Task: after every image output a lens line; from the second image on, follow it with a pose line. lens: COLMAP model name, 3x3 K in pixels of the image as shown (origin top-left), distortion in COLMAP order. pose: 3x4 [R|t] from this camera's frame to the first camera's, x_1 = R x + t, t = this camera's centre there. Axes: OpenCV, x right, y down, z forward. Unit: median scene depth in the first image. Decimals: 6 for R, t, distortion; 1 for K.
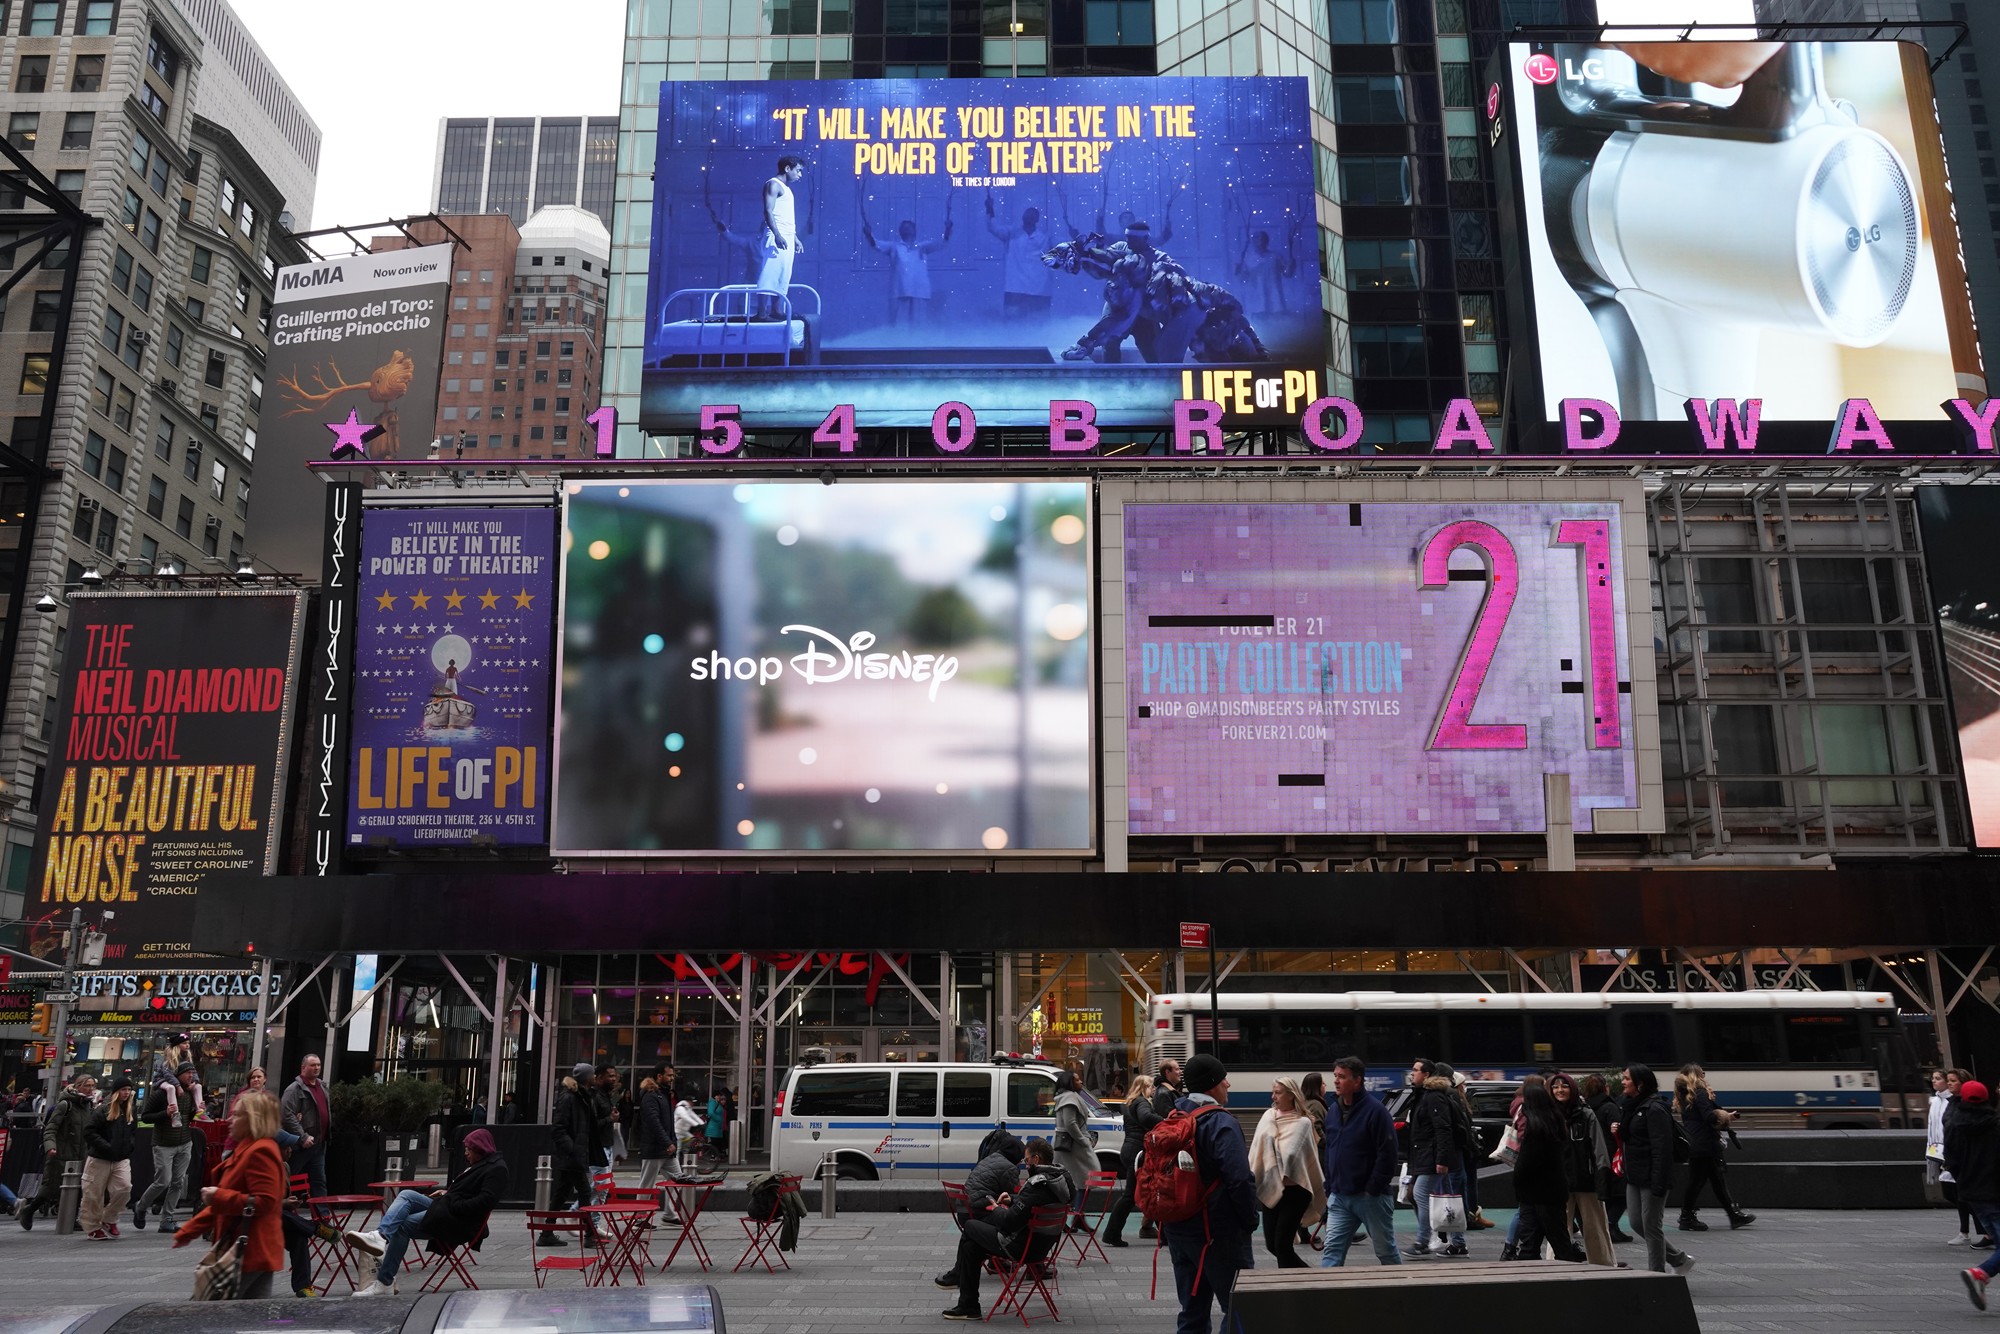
lens RADIAL K [[1522.1, 0, 998.0], [0, 1522.1, 683.5], [0, 0, 1]] dist [-0.016373, 0.026072]
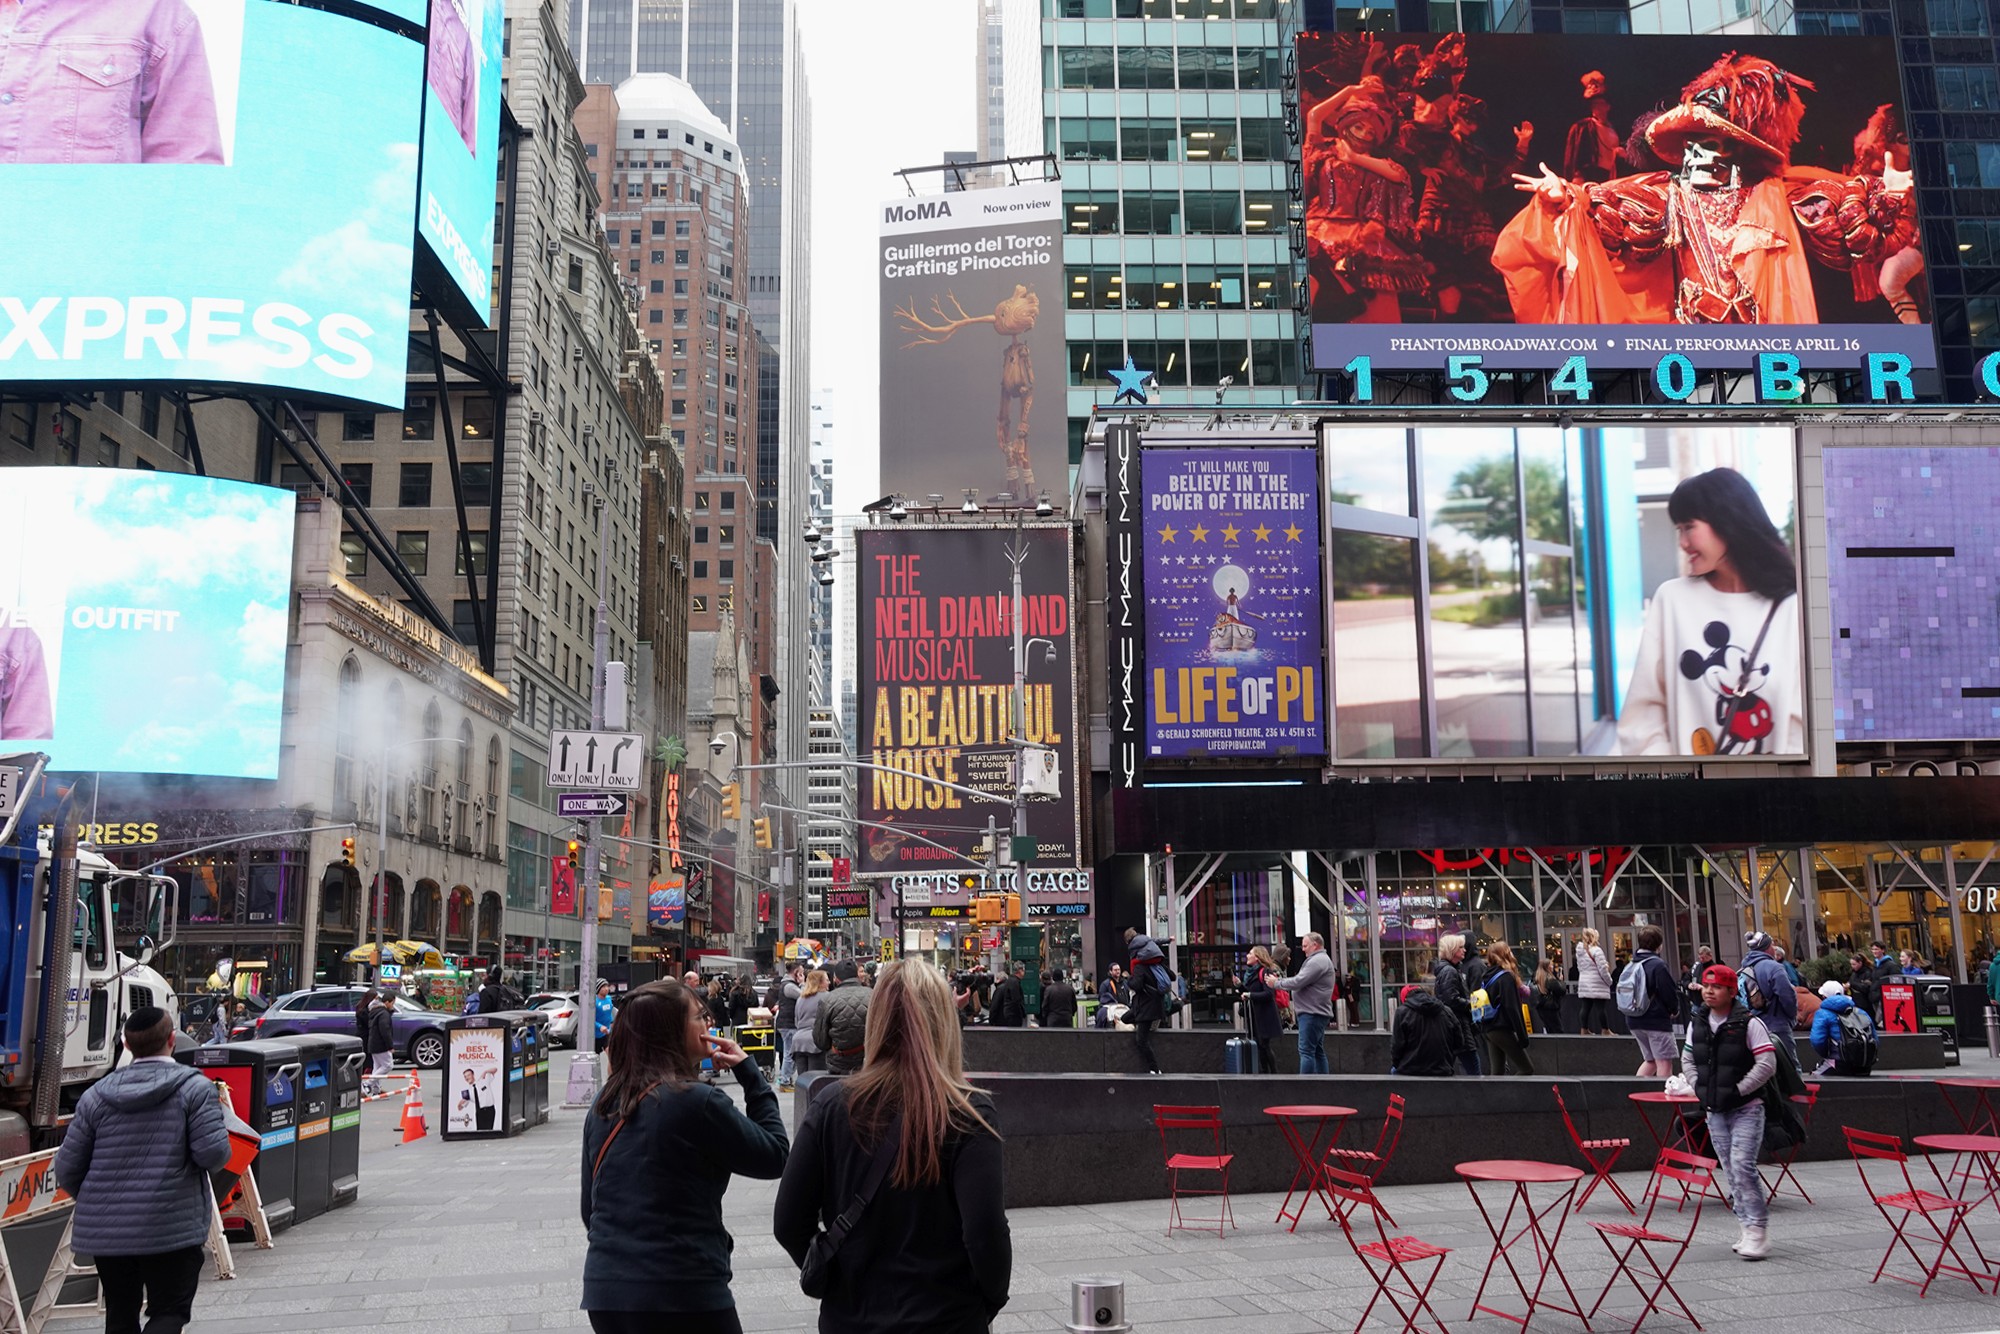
lens RADIAL K [[1586.2, 0, 996.5], [0, 1586.2, 673.4], [0, 0, 1]] dist [-0.017293, 0.020393]
pose [[0.998841, -0.005204, 0.047852, -0.581186], [0.001844, 0.997545, 0.069999, -0.034411], [-0.048099, -0.069829, 0.996399, -0.141676]]
